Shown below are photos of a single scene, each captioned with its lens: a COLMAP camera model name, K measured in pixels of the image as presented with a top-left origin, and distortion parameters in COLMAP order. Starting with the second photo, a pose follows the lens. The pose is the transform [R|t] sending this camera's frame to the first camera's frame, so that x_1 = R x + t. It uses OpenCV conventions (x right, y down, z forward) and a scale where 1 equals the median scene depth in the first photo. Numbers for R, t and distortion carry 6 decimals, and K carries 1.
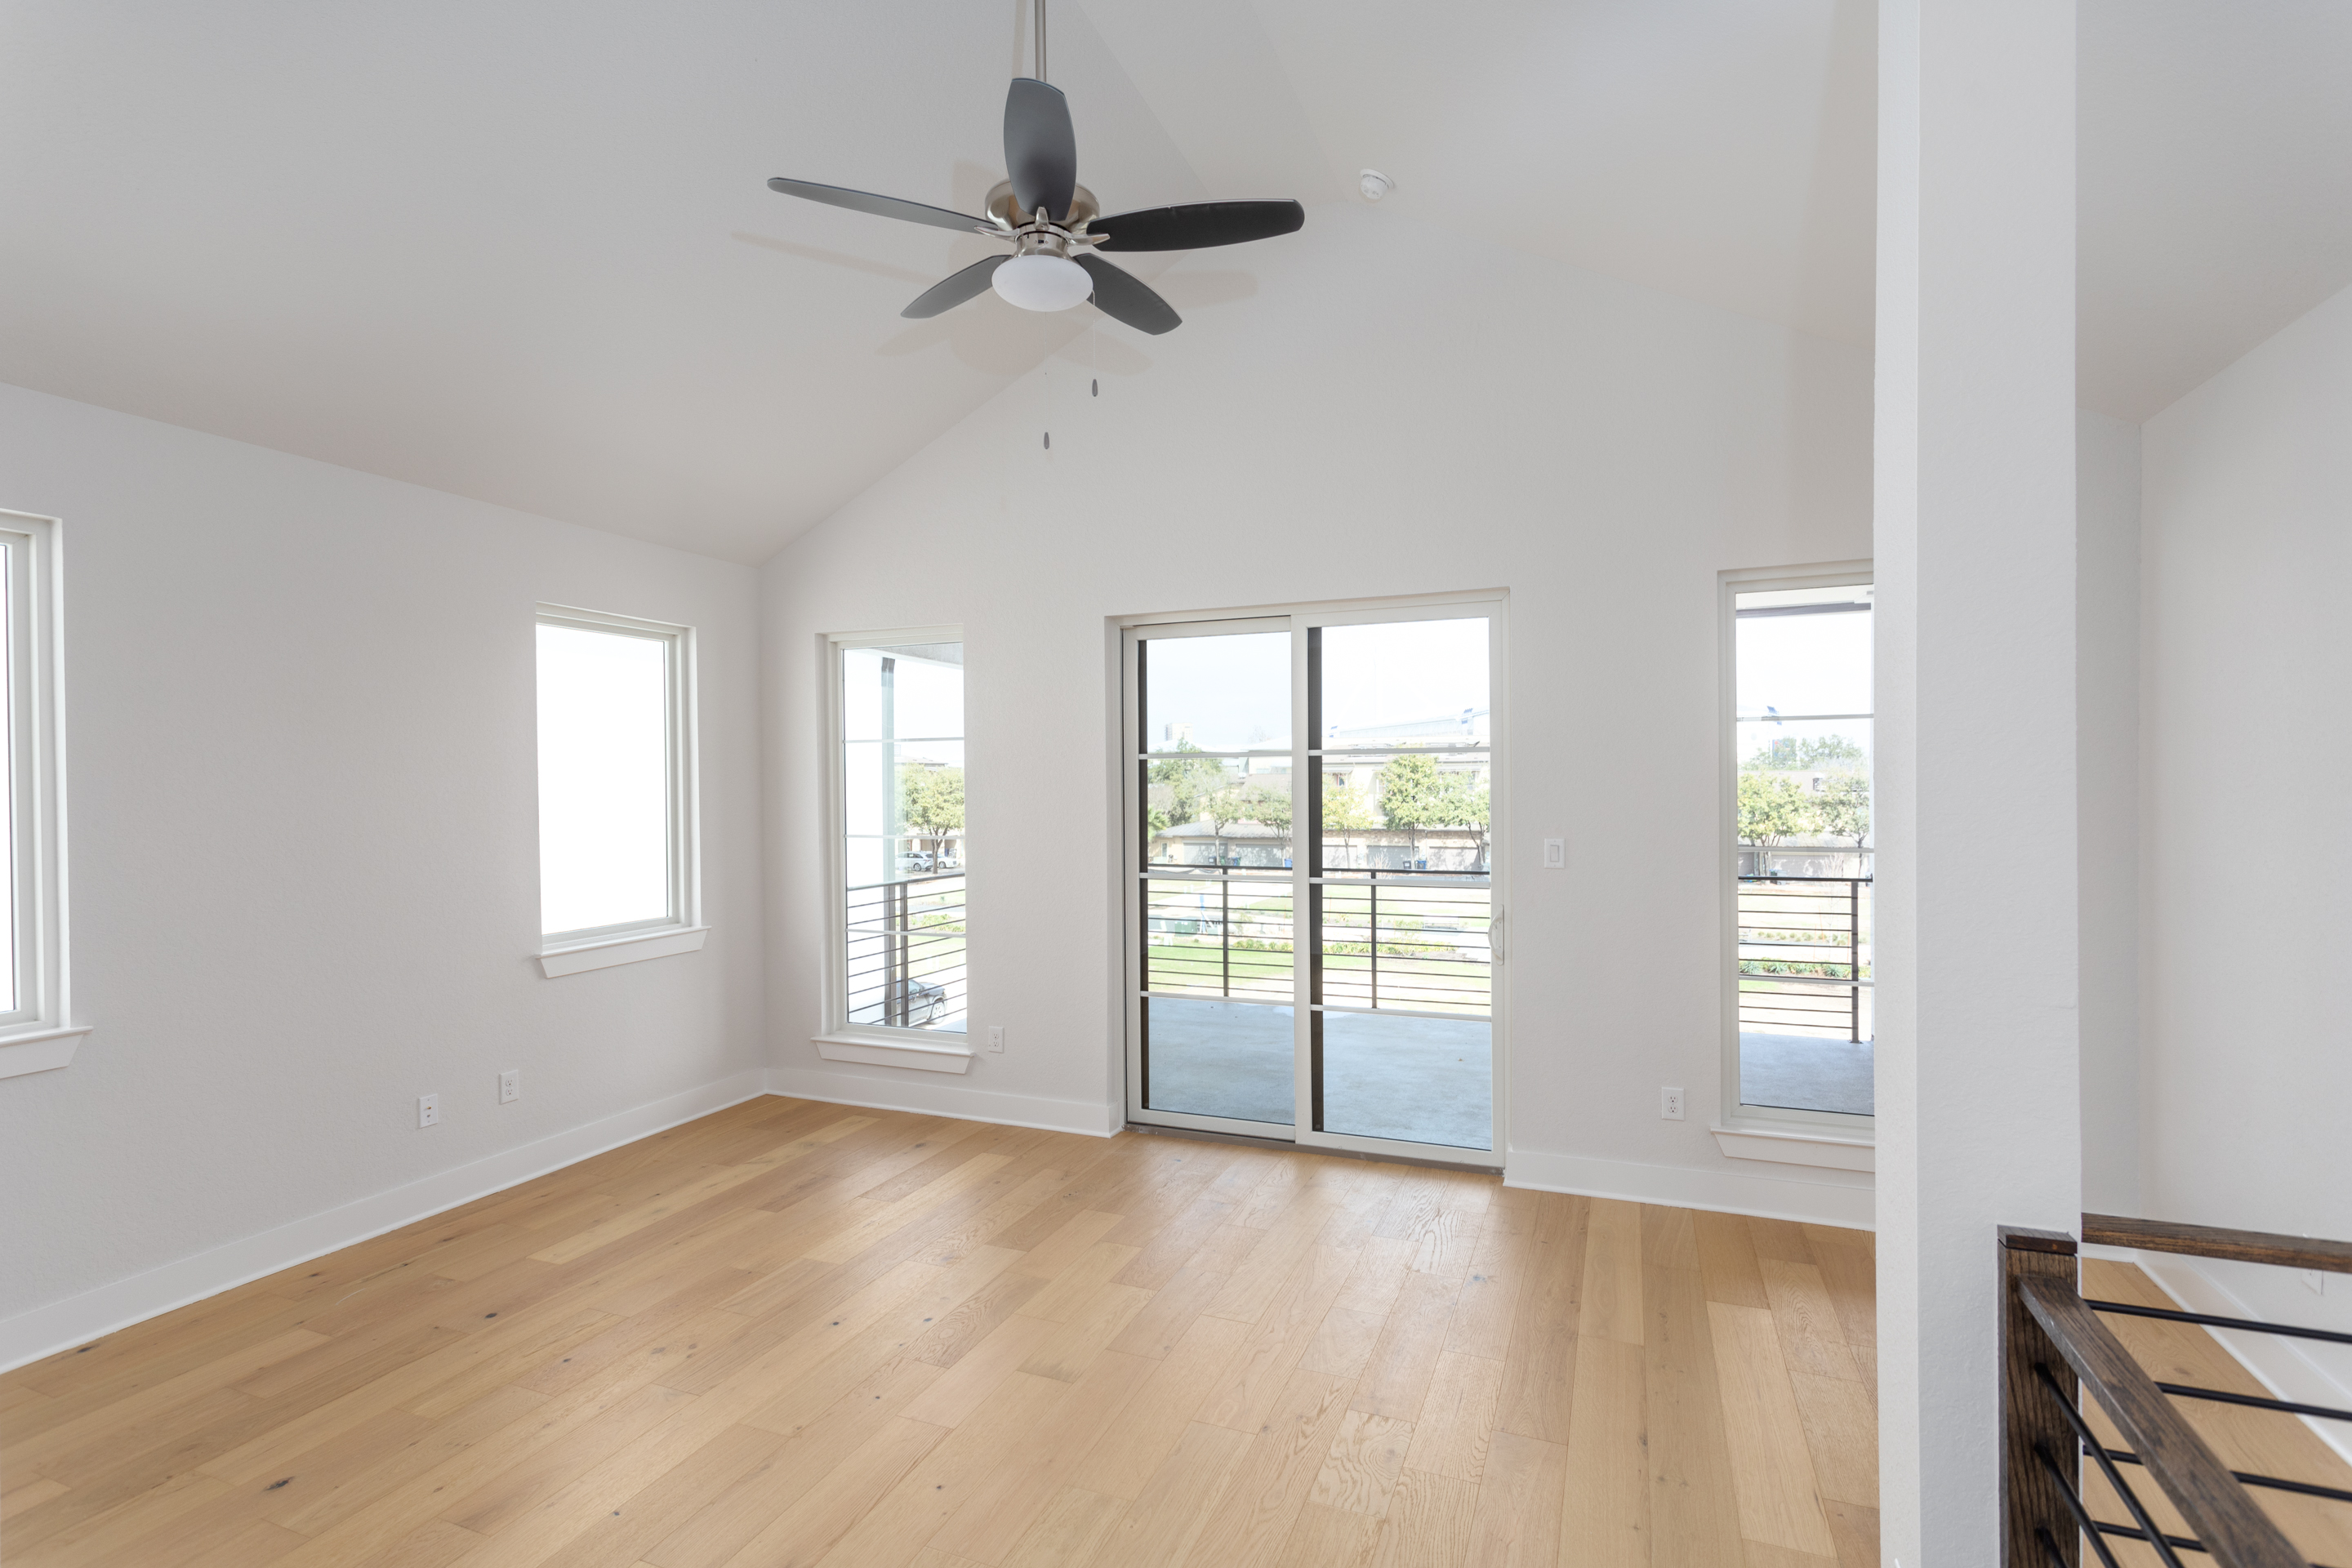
lens RADIAL K [[1126.3, 0, 1152.5], [0, 1126.3, 781.2], [0, 0, 1]] dist [0.003889, 0.000476]
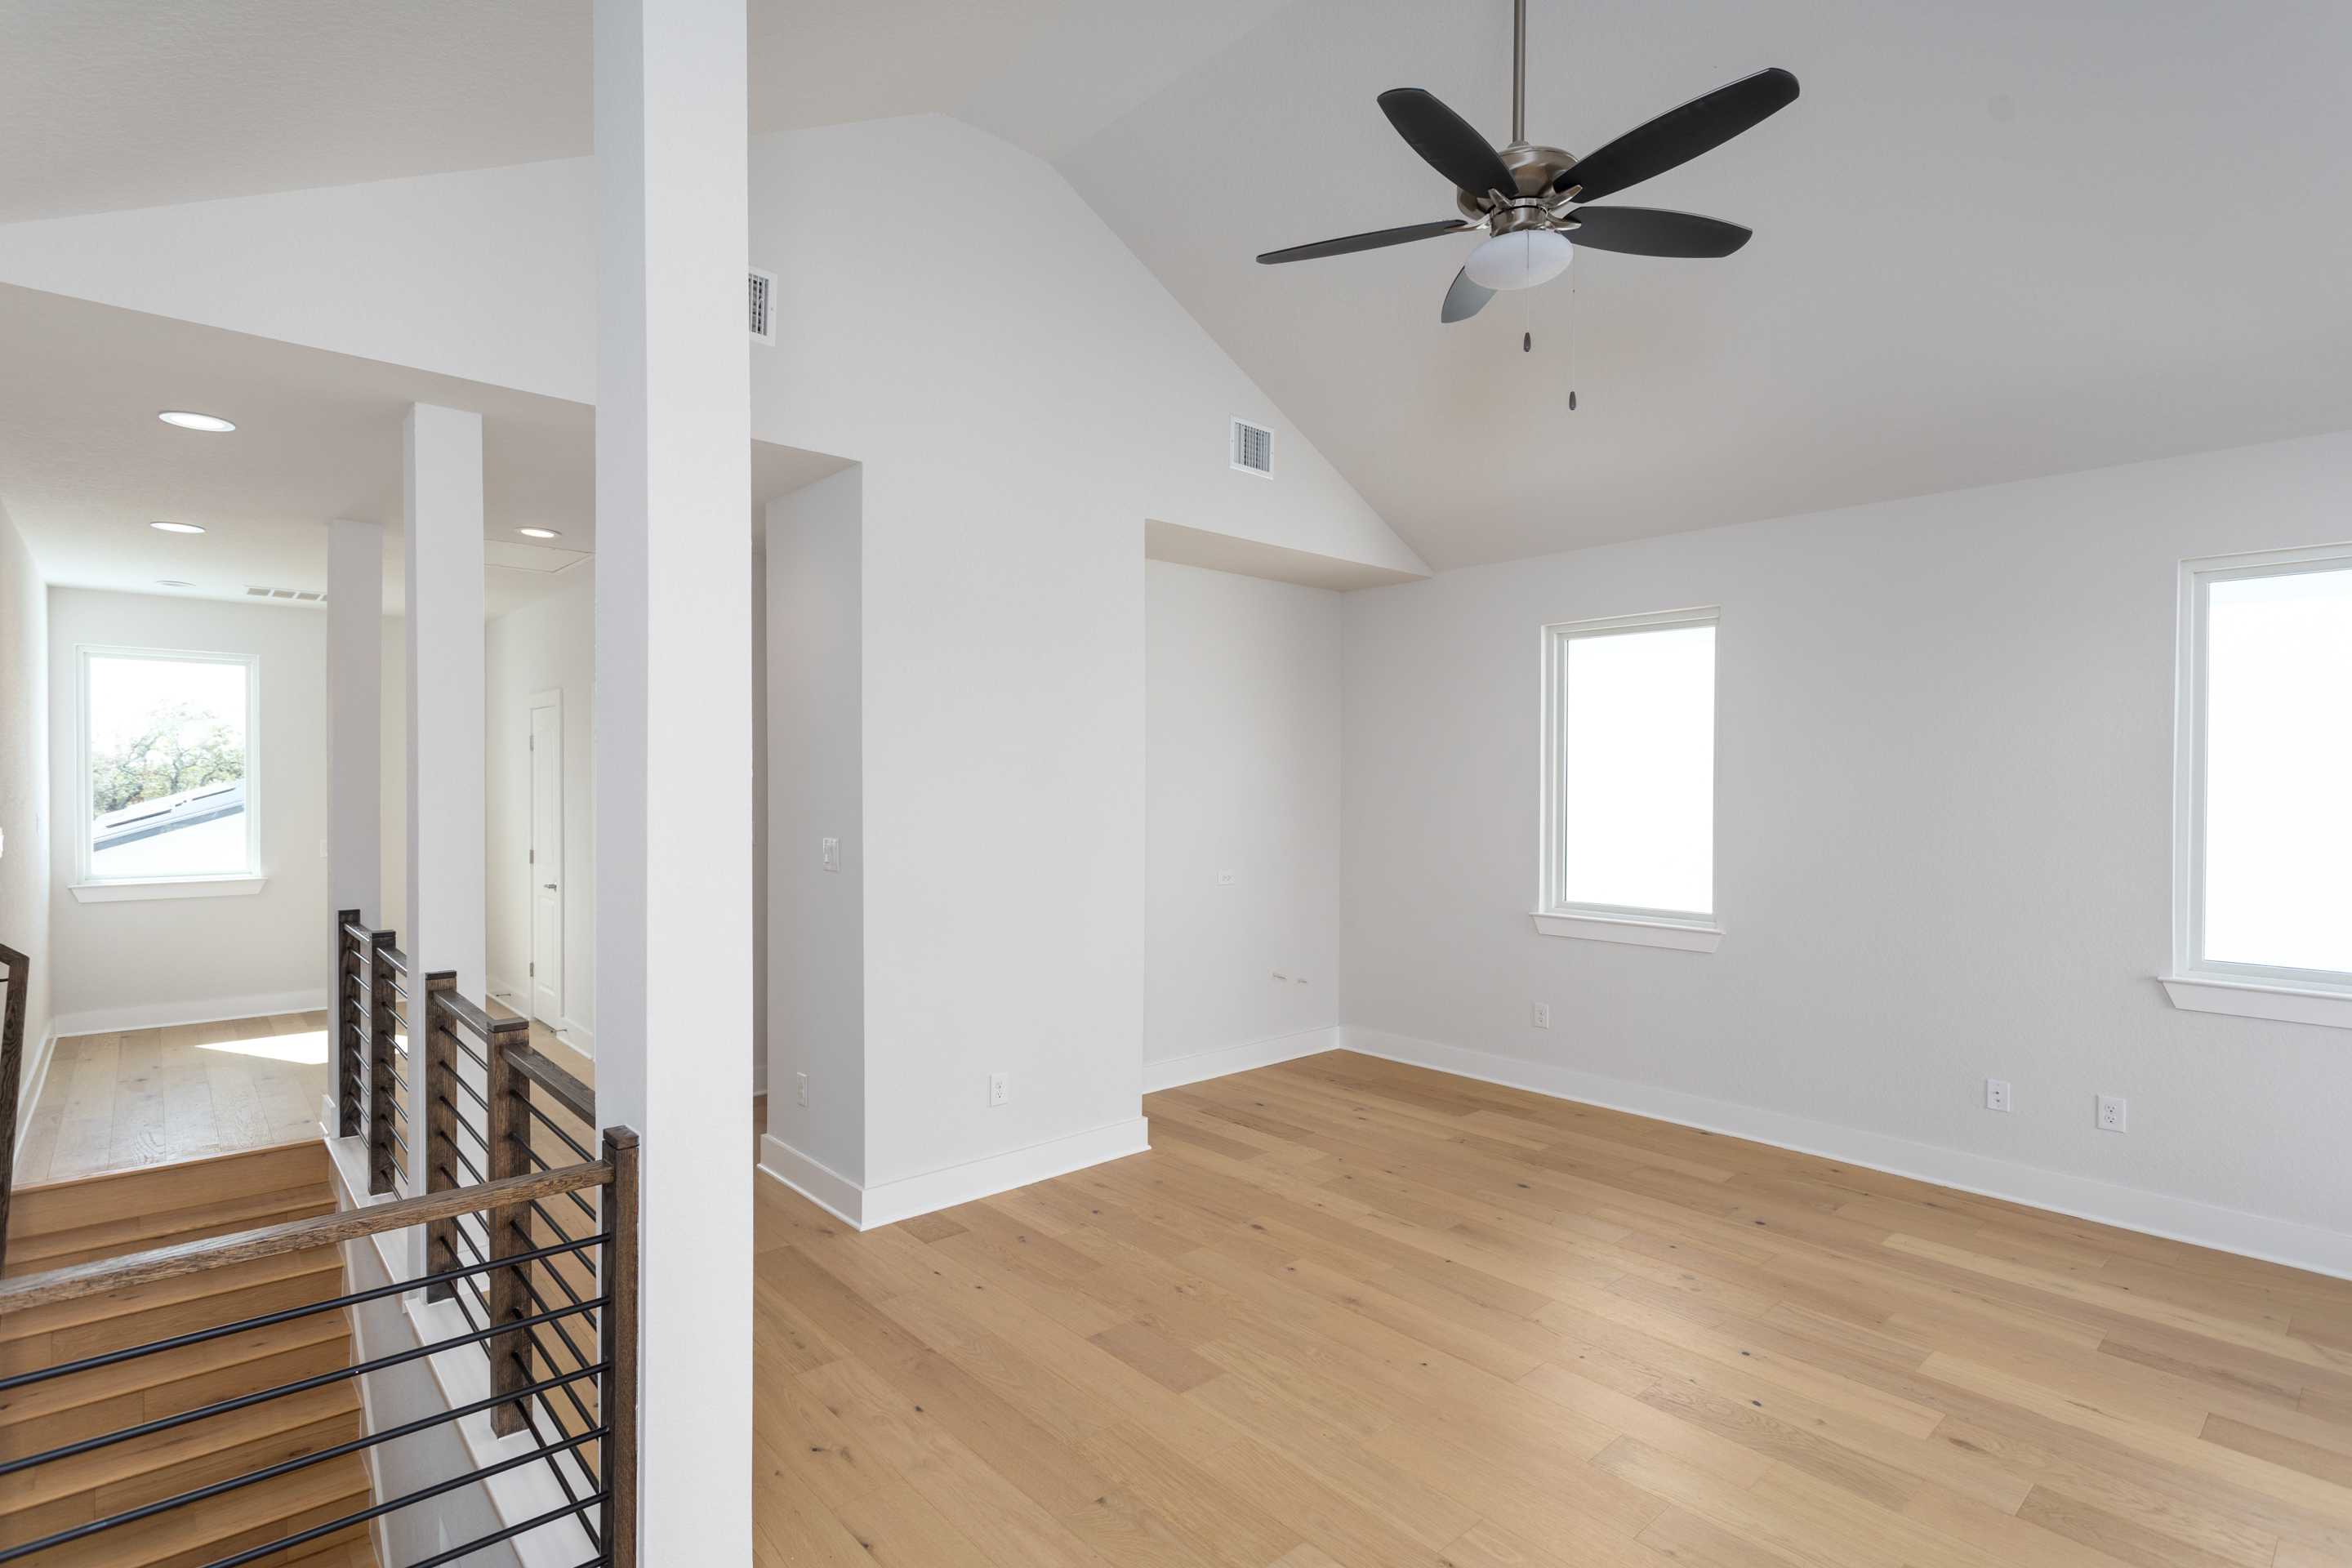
lens RADIAL K [[1126.3, 0, 1168.1], [0, 1126.3, 788.4], [0, 0, 1]] dist [0.003889, 0.000476]
pose [[-0.426760, 0.016014, -0.904223, 0.665427], [-0.000024, 0.999843, 0.017719, -0.004612], [0.904365, 0.007584, -0.426693, 0.837792]]
